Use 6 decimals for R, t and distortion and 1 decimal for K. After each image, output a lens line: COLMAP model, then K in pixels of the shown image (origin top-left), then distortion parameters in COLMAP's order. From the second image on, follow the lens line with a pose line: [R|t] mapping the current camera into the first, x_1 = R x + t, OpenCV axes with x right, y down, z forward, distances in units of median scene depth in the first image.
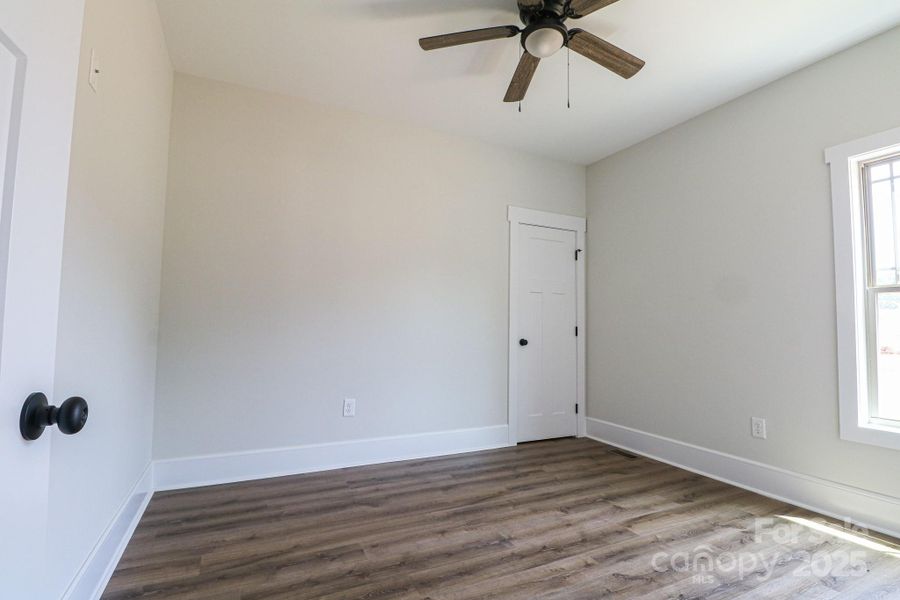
lens RADIAL K [[430.9, 0, 450.8], [0, 430.9, 300.4], [0, 0, 1]] dist [-0.017226, -0.002047]
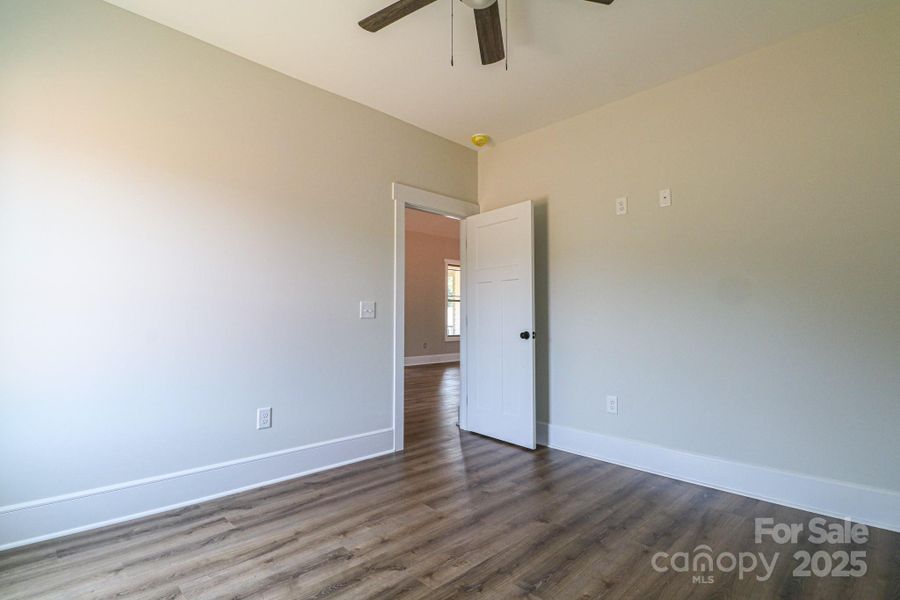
lens RADIAL K [[430.9, 0, 450.6], [0, 430.9, 302.2], [0, 0, 1]] dist [-0.017226, -0.002047]
pose [[-0.948146, -0.031150, -0.316306, 0.600477], [0.001943, 0.994599, -0.103774, 0.133215], [0.317831, -0.099008, -0.942964, 1.983031]]
